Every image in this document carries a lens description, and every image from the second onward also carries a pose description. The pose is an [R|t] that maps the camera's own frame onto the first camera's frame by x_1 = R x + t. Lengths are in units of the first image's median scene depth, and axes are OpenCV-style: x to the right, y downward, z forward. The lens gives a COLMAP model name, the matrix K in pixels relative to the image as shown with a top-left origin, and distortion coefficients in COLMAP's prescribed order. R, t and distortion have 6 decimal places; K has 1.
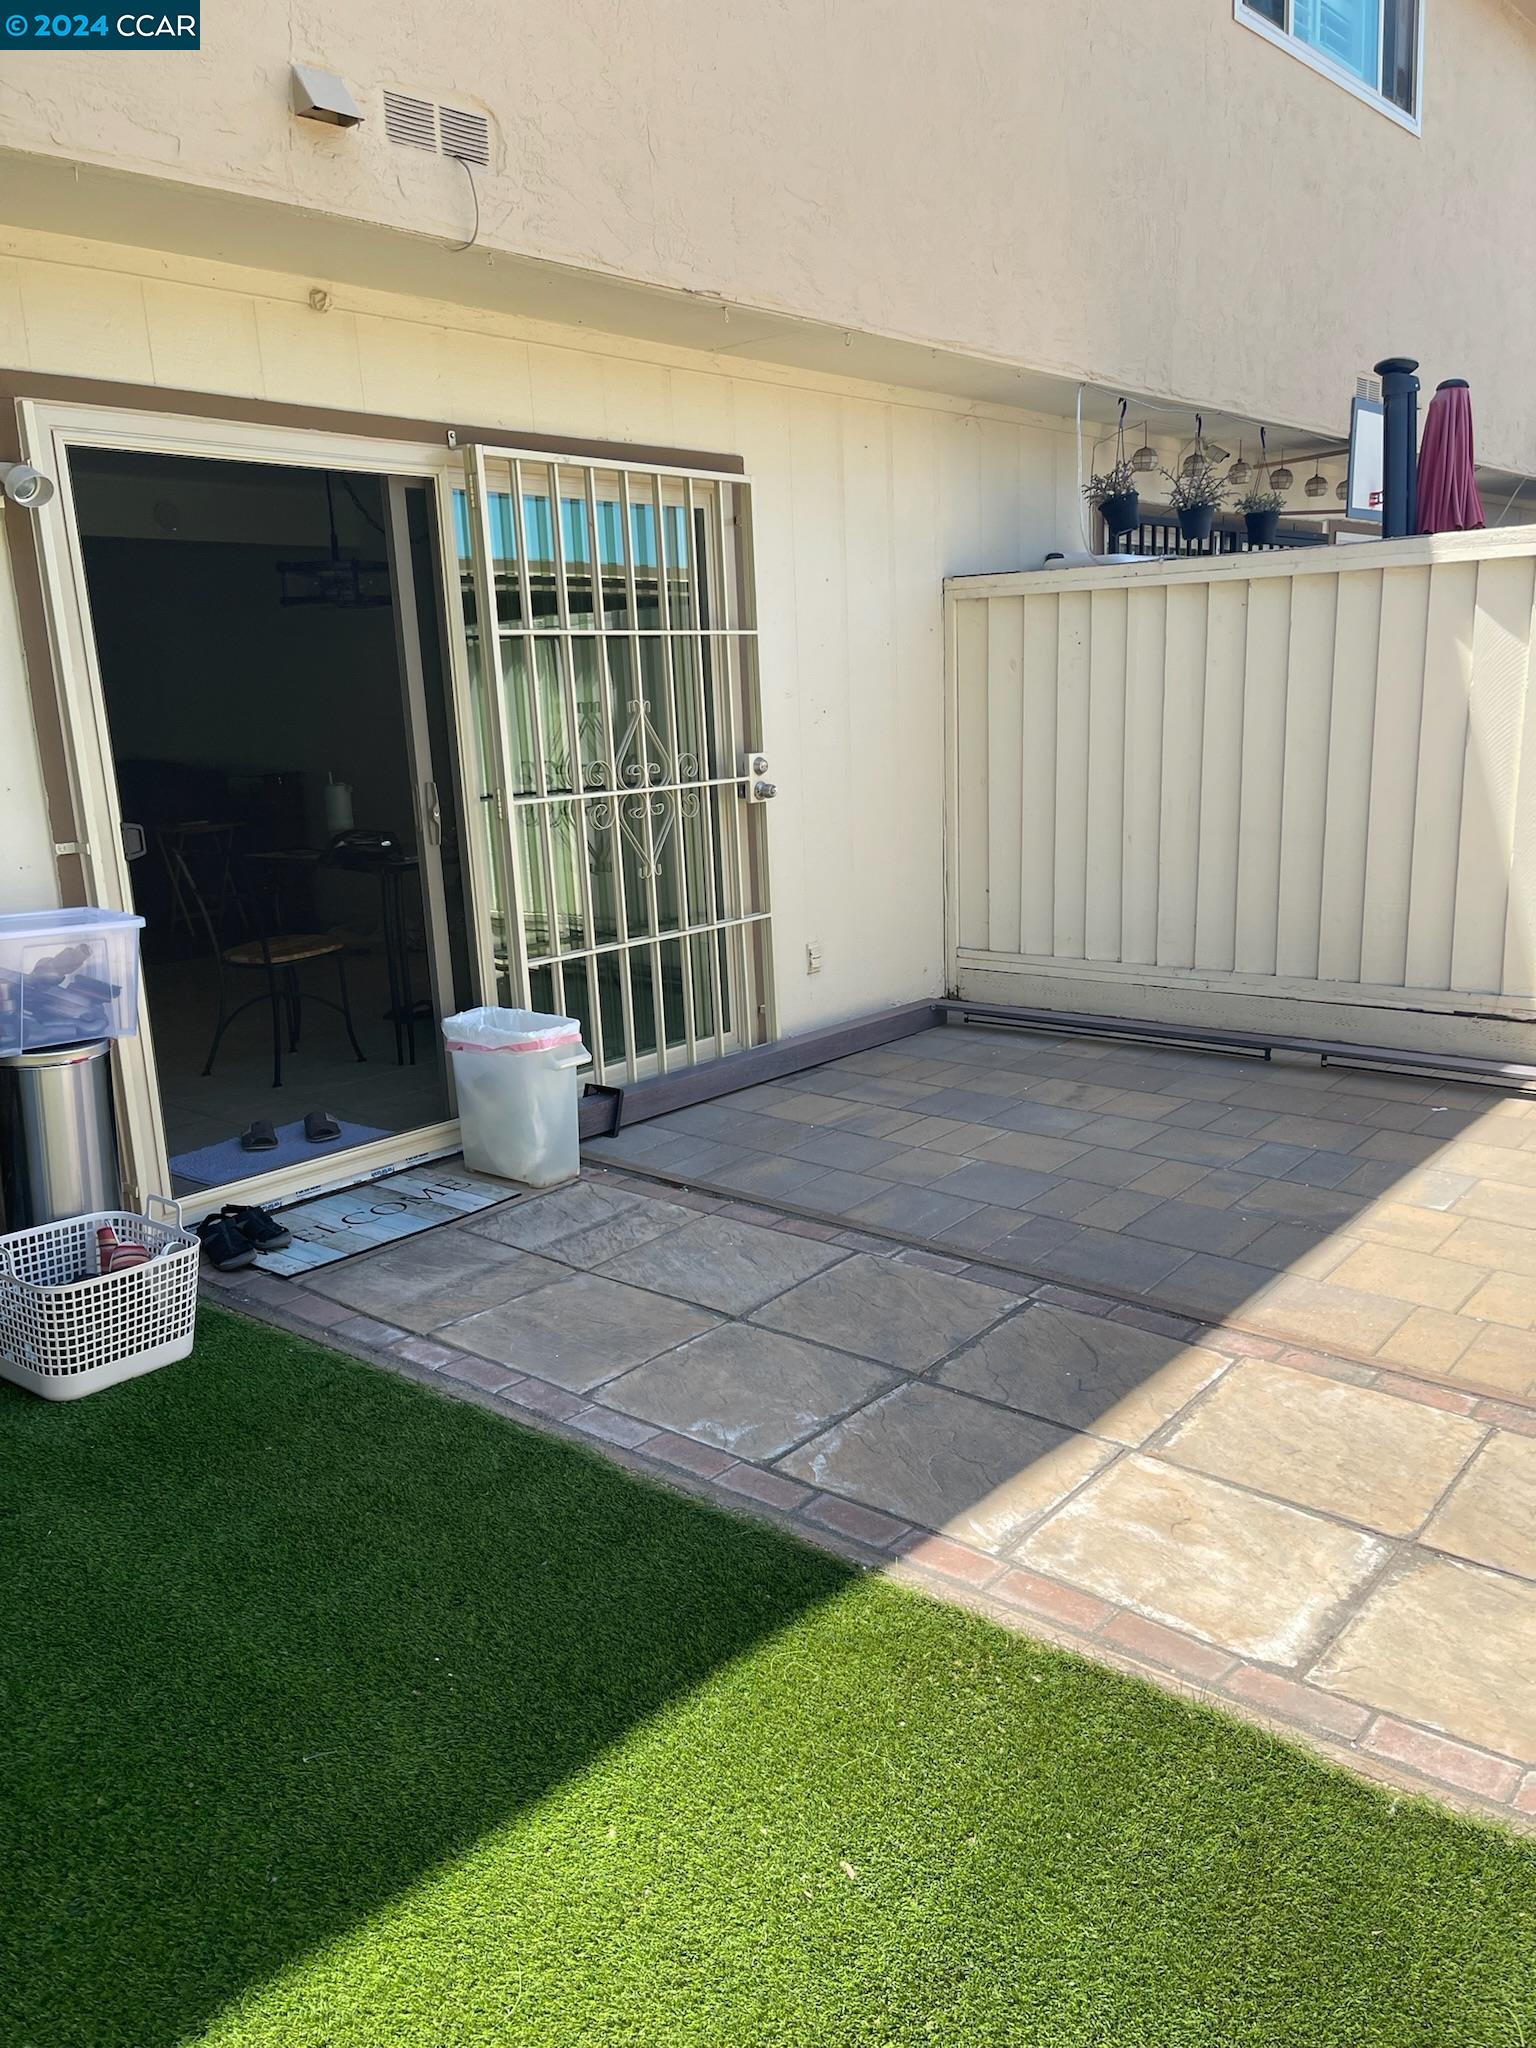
lens RADIAL K [[1543.6, 0, 764.4], [0, 1543.6, 1058.5], [0, 0, 1]] dist [0.013664, -0.000774]
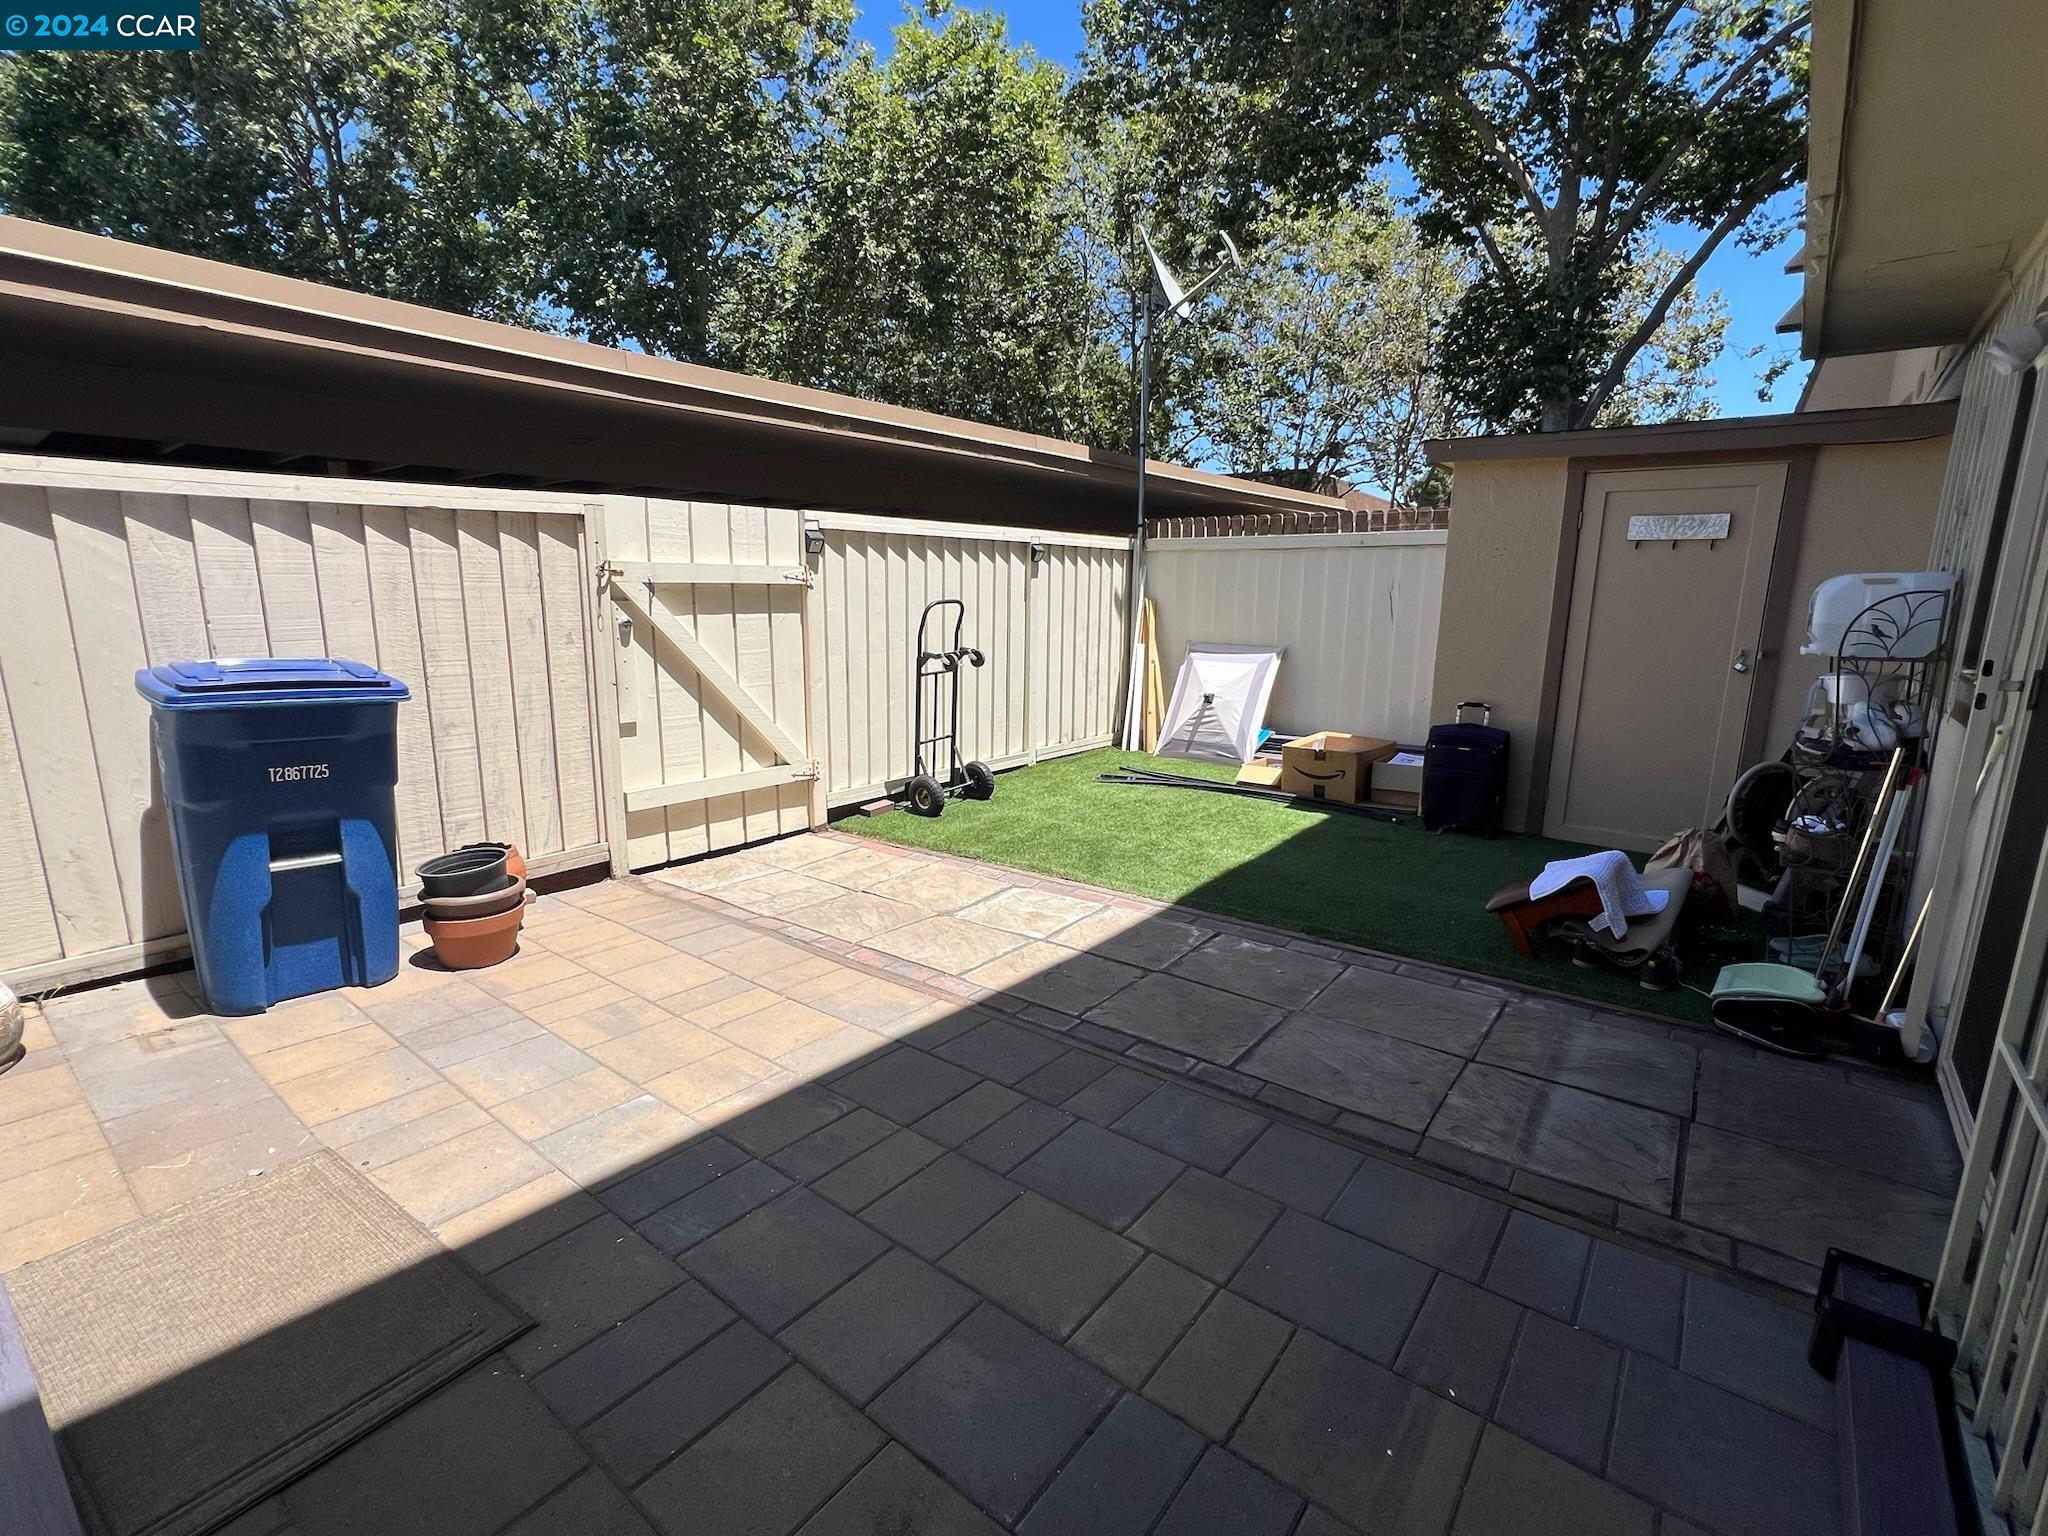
lens RADIAL K [[921.8, 0, 1019.3], [0, 921.8, 764.9], [0, 0, 1]] dist [-0.002791, -0.000321]
pose [[-0.999161, 0.029474, -0.028426, 0.280608], [0.014899, 0.908288, 0.418079, -0.430720], [0.038142, 0.417305, -0.907966, 1.894577]]
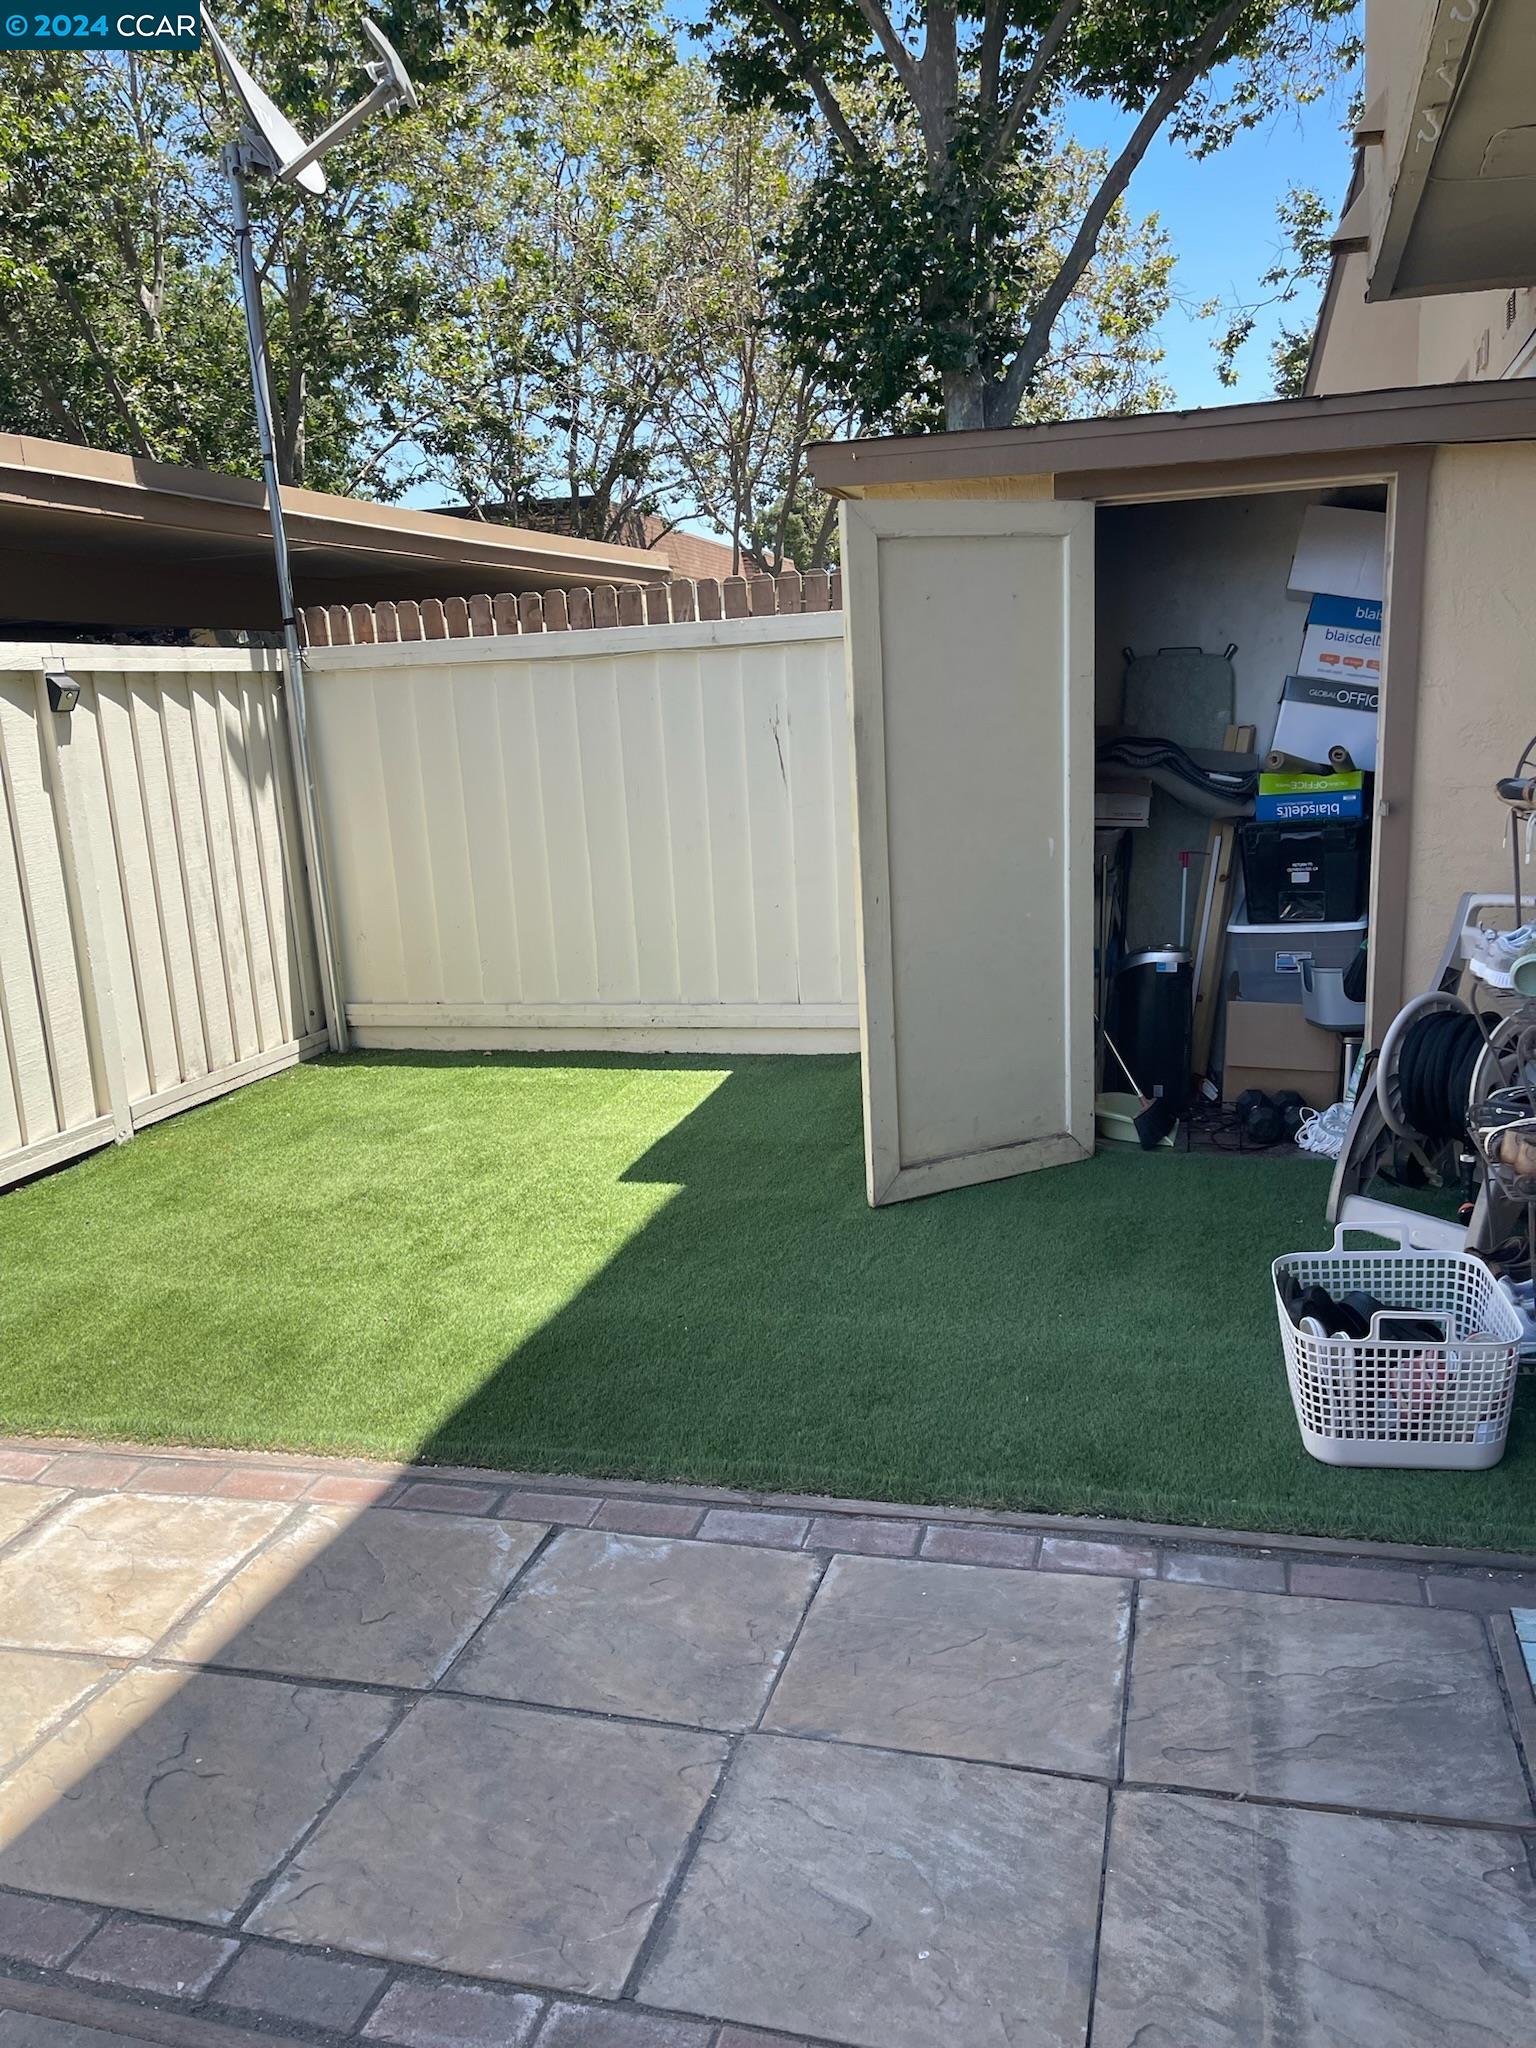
lens RADIAL K [[1543.6, 0, 764.4], [0, 1543.6, 1058.5], [0, 0, 1]] dist [0.013664, -0.000774]
pose [[-0.908562, 0.174619, -0.379503, 0.184802], [-0.016621, 0.892617, 0.450509, -0.397927], [0.417418, 0.415624, -0.808096, 1.600169]]
